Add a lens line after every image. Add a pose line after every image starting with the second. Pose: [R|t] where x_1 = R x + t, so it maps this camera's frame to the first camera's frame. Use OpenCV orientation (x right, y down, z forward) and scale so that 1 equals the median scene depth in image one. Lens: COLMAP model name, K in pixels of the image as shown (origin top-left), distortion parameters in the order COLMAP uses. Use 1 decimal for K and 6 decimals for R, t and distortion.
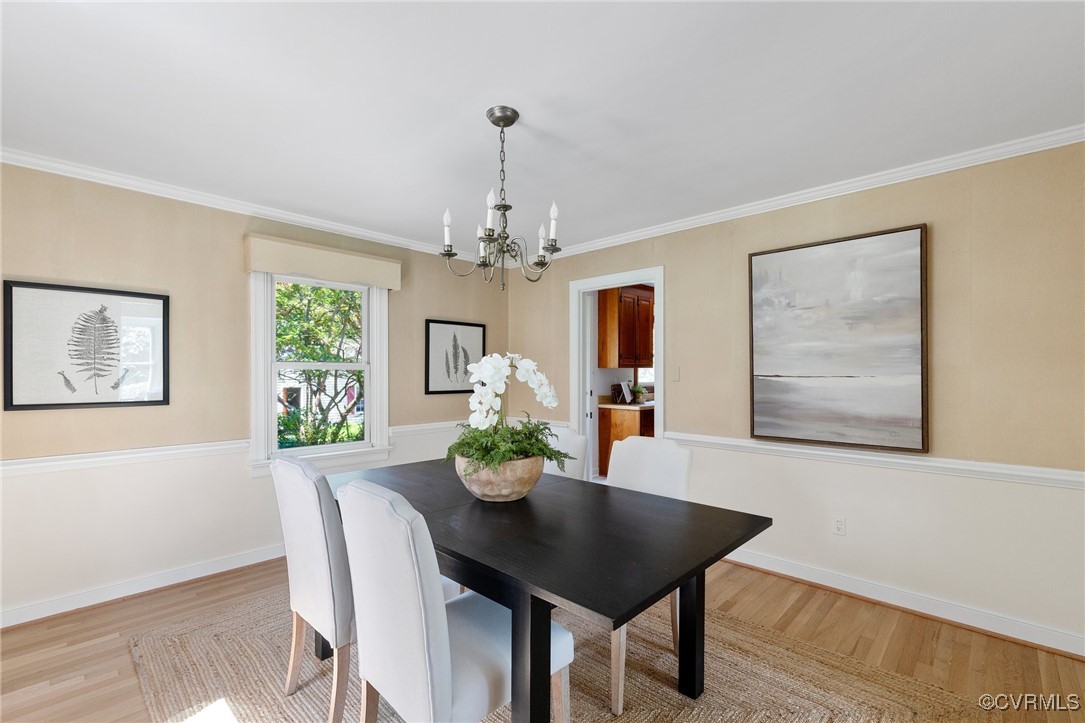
lens RADIAL K [[475.9, 0, 538.0], [0, 475.9, 376.5], [0, 0, 1]] dist [-0.000616, -0.000153]
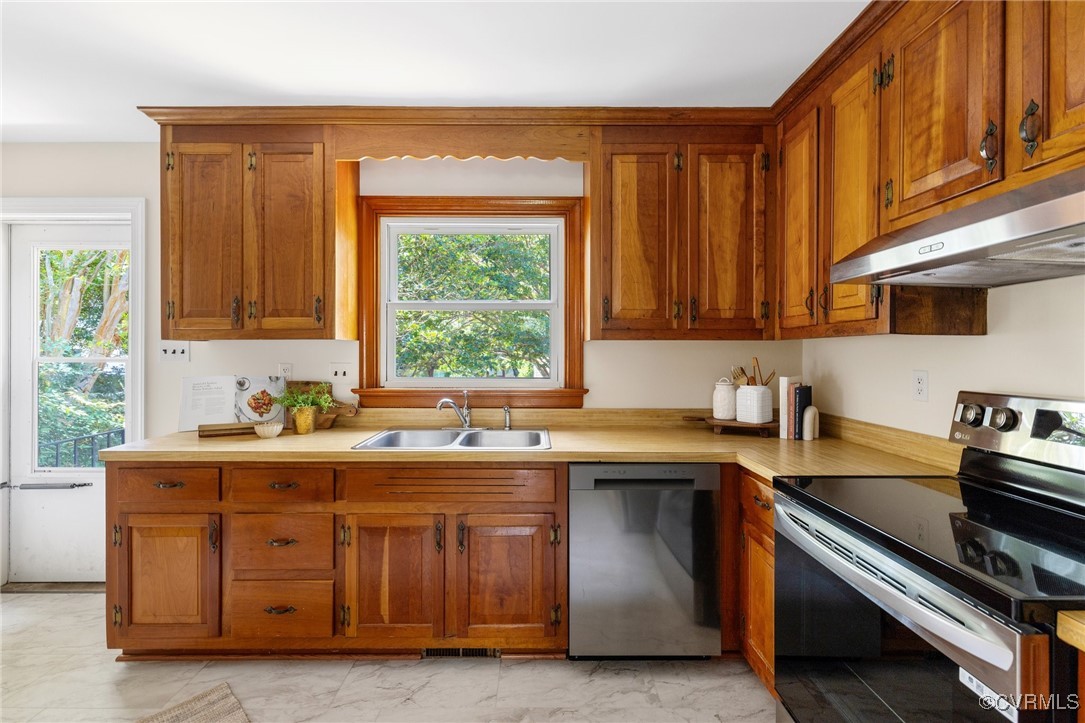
lens RADIAL K [[473.4, 0, 540.3], [0, 473.4, 349.7], [0, 0, 1]] dist [-0.000199, 0.000016]
pose [[0.699680, -0.002005, -0.714454, 0.635436], [-0.005891, 0.999946, -0.008575, -0.008004], [0.714432, 0.010209, 0.699630, 0.914914]]
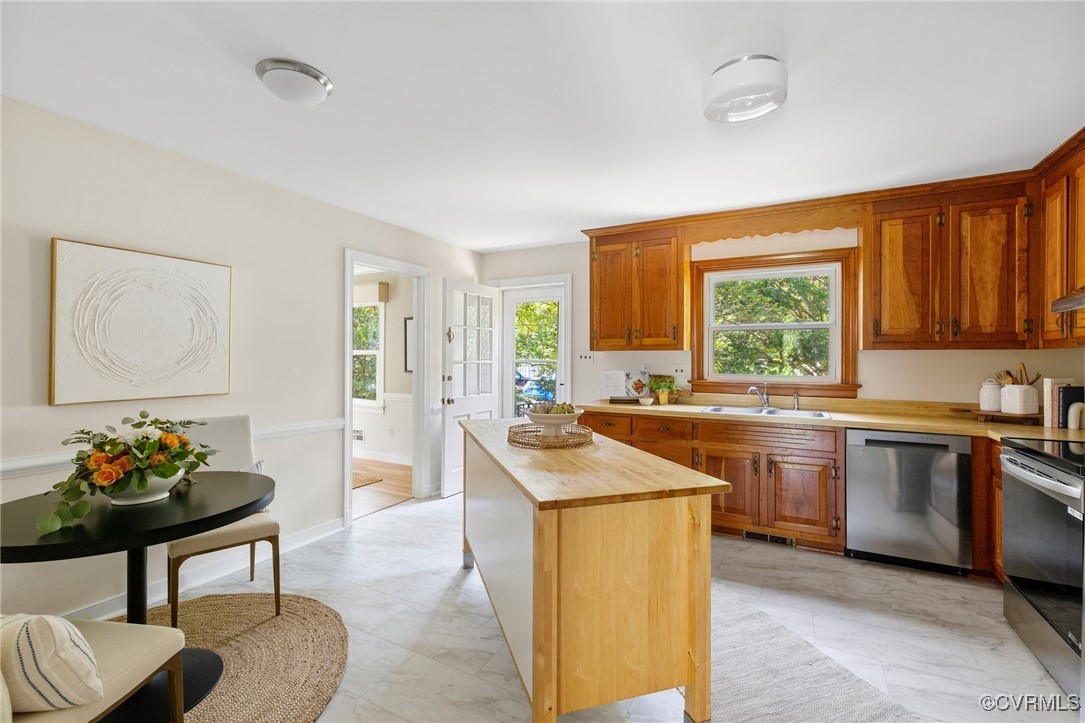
lens RADIAL K [[476.6, 0, 540.4], [0, 476.6, 354.9], [0, 0, 1]] dist [0.006313, 0.000283]
pose [[0.271107, -0.003287, -0.962544, 0.824439], [-0.010070, 0.999930, -0.006250, -0.006153], [0.962497, 0.011387, 0.271054, 0.698925]]
